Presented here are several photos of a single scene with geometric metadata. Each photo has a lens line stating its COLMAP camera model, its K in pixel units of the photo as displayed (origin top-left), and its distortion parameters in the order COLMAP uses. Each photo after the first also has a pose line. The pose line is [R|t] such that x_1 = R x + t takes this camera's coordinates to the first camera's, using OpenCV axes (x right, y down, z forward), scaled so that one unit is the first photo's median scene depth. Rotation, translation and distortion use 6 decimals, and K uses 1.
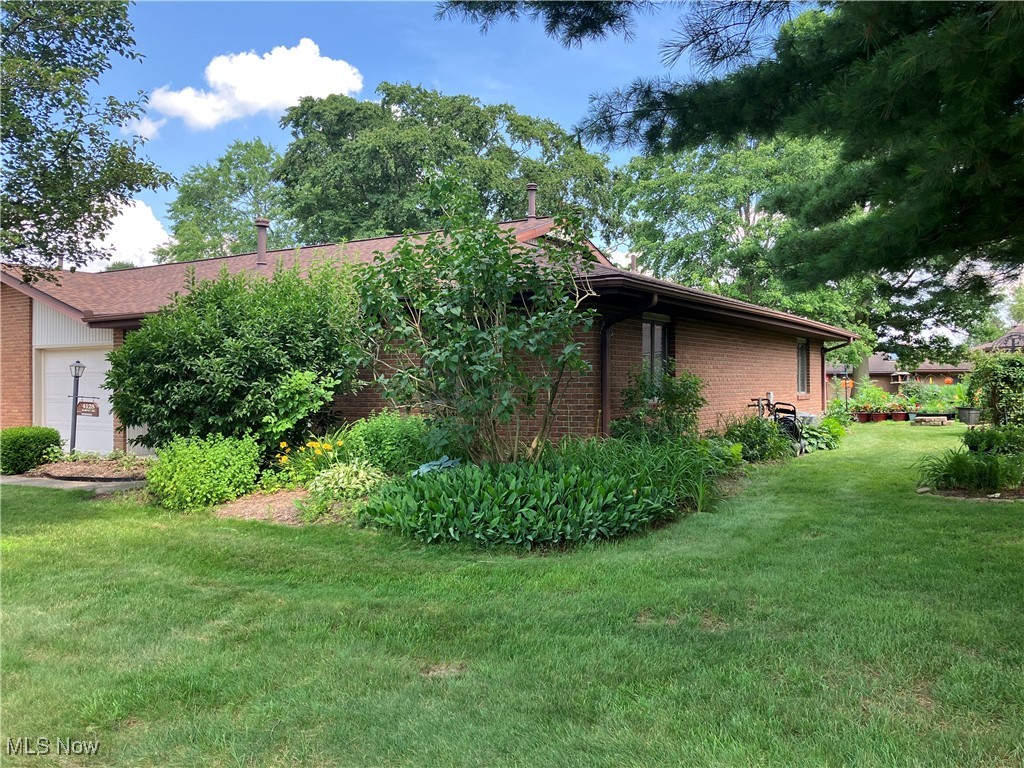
lens RADIAL K [[840.2, 0, 511.5], [0, 840.2, 386.0], [0, 0, 1]] dist [0.065523, -0.076961]
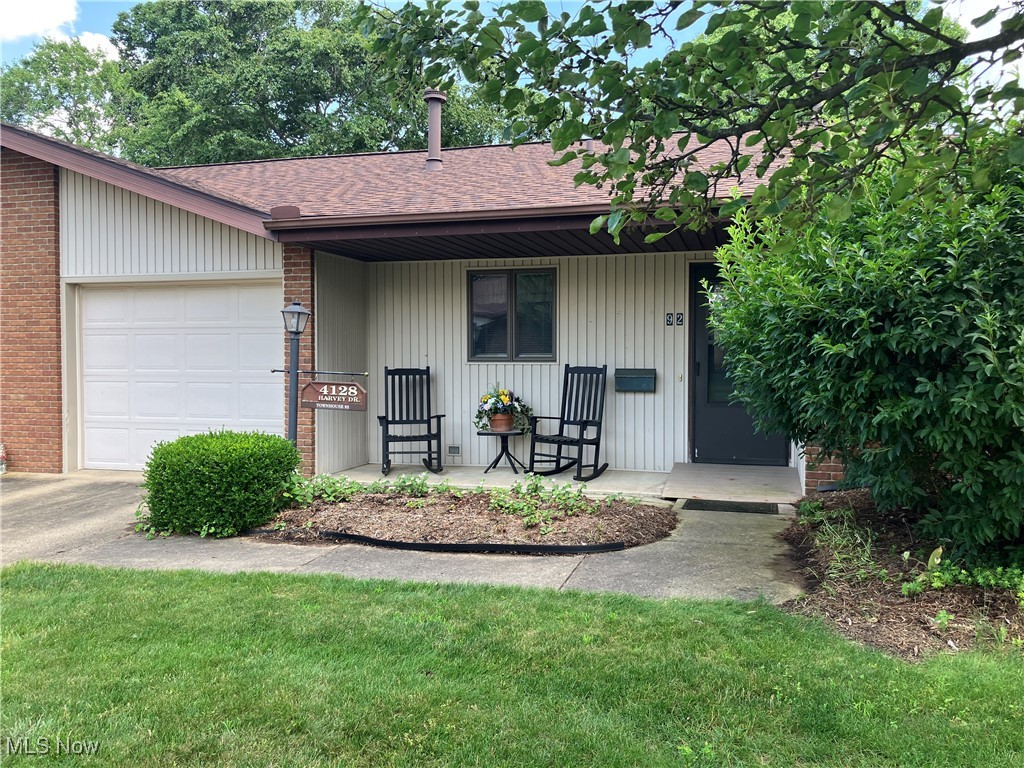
lens RADIAL K [[840.2, 0, 512.3], [0, 840.2, 380.8], [0, 0, 1]] dist [0.065523, -0.076961]
pose [[0.956768, -0.004636, 0.290814, -0.445154], [-0.002349, 0.999717, 0.023666, 0.005065], [-0.290842, -0.023326, 0.956487, 0.396433]]
